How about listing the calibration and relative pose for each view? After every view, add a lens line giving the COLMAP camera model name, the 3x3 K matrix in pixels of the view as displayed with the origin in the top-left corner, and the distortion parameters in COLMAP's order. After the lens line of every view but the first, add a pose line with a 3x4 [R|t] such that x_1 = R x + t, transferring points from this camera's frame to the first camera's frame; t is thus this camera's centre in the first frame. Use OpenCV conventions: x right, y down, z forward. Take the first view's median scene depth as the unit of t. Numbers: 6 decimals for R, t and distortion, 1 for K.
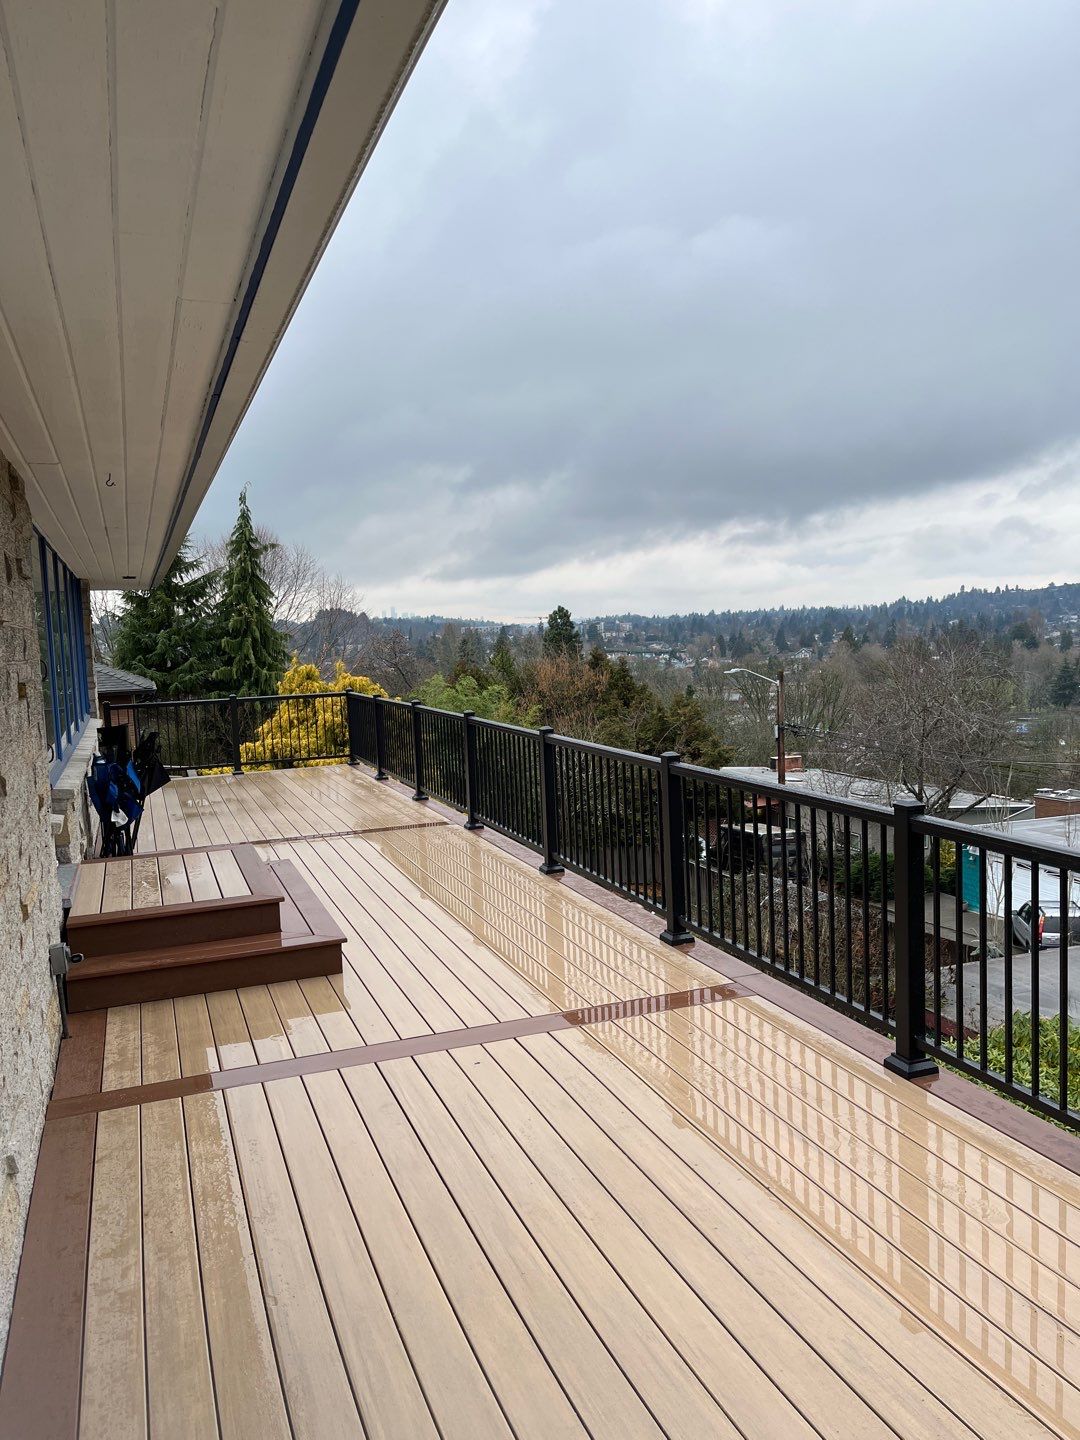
lens RADIAL K [[1084.5, 0, 540.0], [0, 1084.5, 720.0], [0, 0, 1]] dist [0.064626, -0.073542]
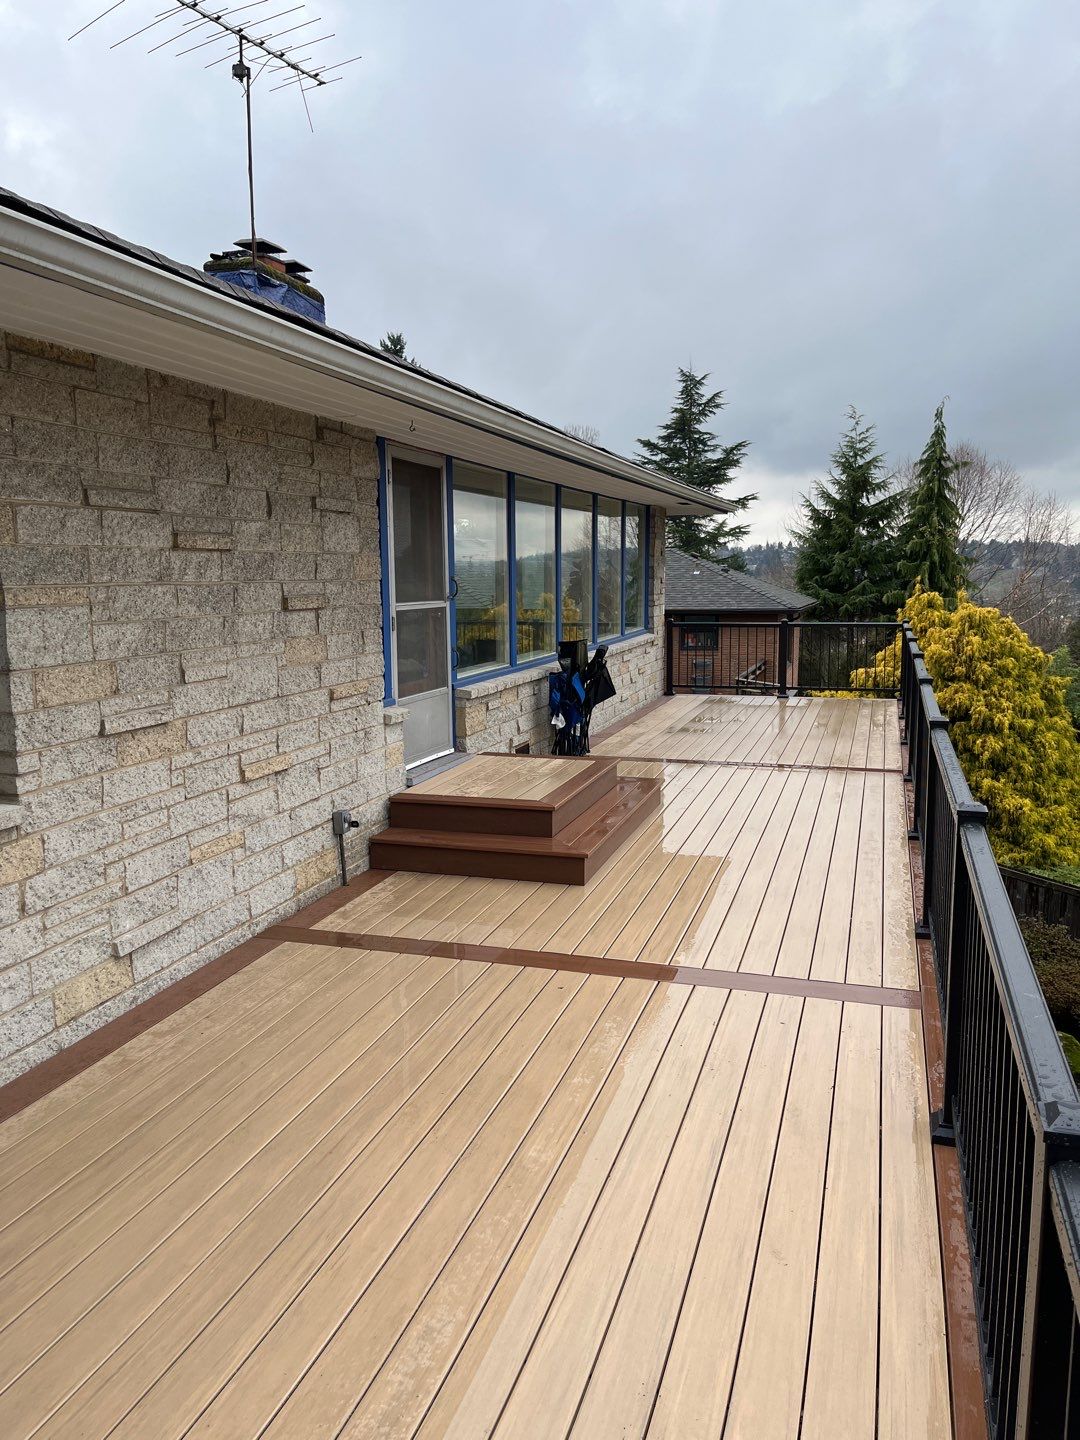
lens RADIAL K [[1084.5, 0, 540.0], [0, 1084.5, 720.0], [0, 0, 1]] dist [0.064626, -0.073542]
pose [[0.795583, 0.118741, -0.594095, 0.201524], [-0.075807, 0.992409, 0.096835, -0.014999], [0.601083, -0.032004, 0.798545, 0.065165]]
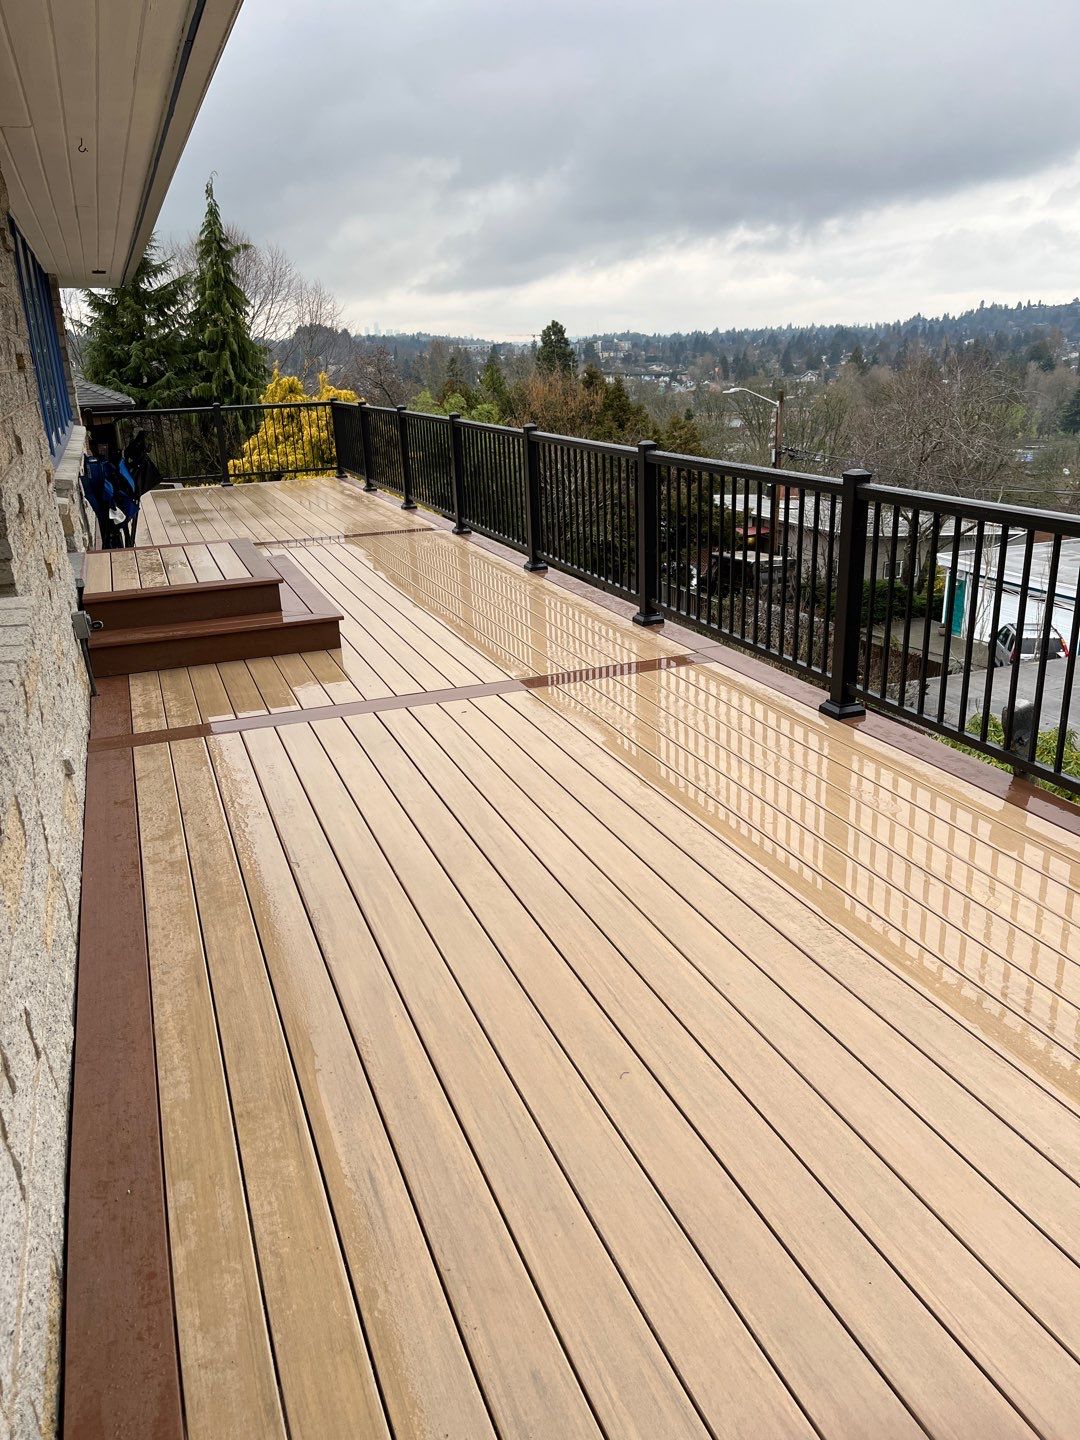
lens RADIAL K [[1084.5, 0, 540.0], [0, 1084.5, 720.0], [0, 0, 1]] dist [0.064626, -0.073542]
pose [[0.999970, 0.002859, 0.007160, 0.005499], [-0.004505, 0.970327, 0.241753, 0.018985], [-0.006256, -0.241778, 0.970312, -0.038042]]
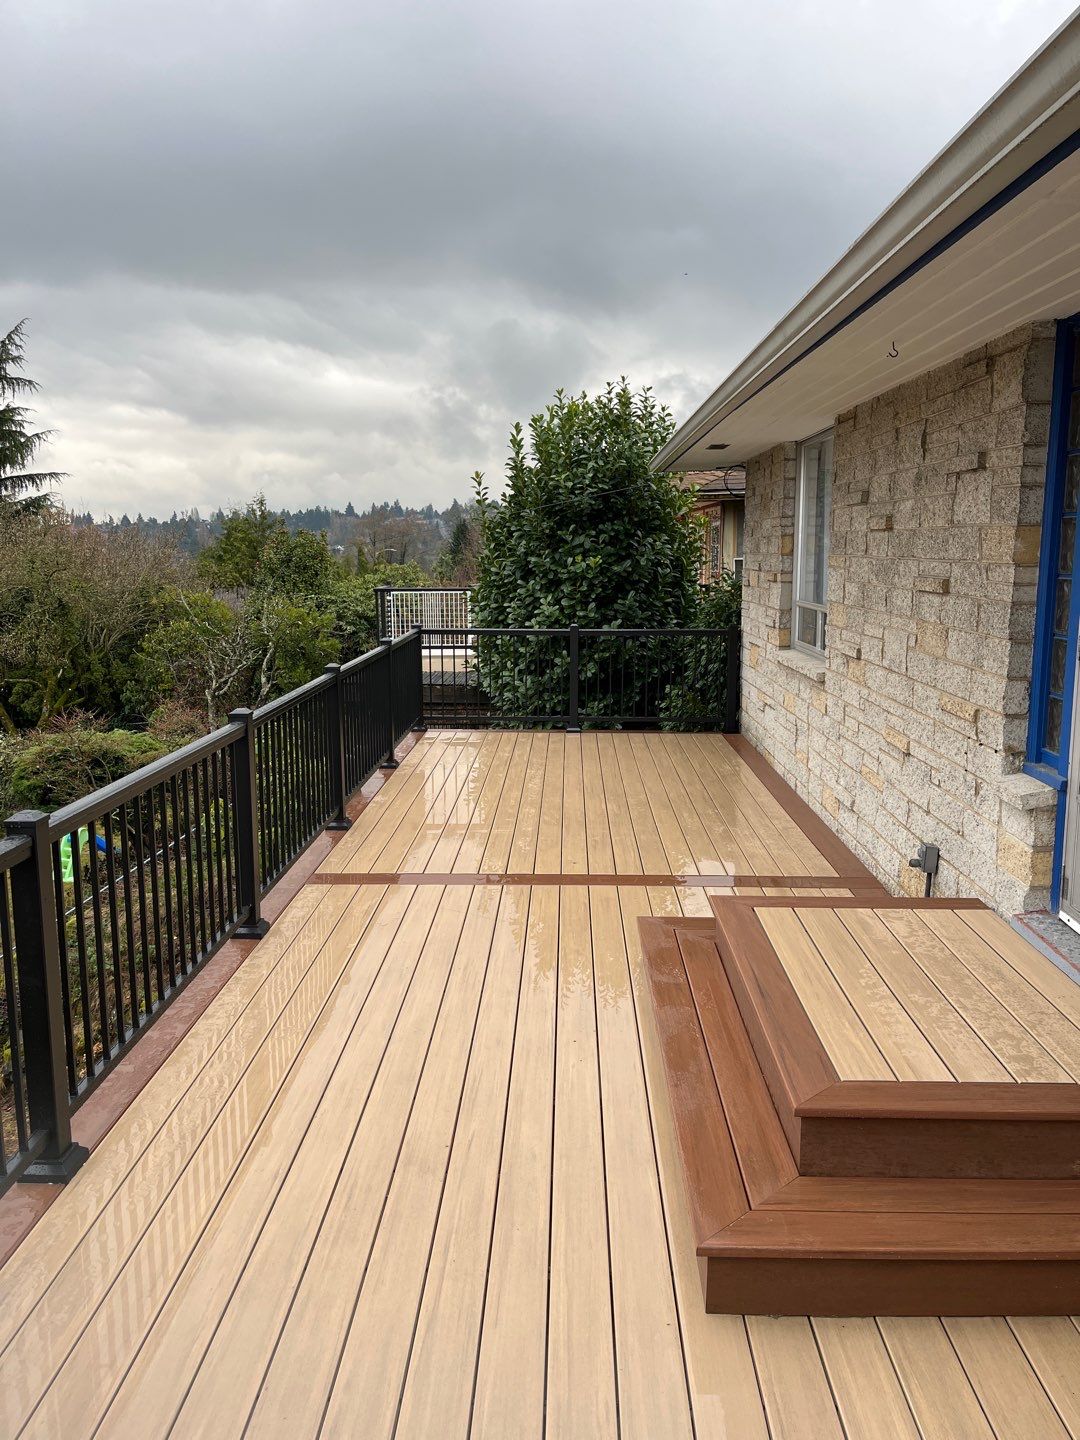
lens RADIAL K [[1084.5, 0, 540.0], [0, 1084.5, 720.0], [0, 0, 1]] dist [0.064626, -0.073542]
pose [[-0.928314, -0.008460, 0.371702, -0.207577], [0.078781, 0.972564, 0.218890, -0.068260], [-0.363356, 0.232482, -0.902178, 0.873635]]
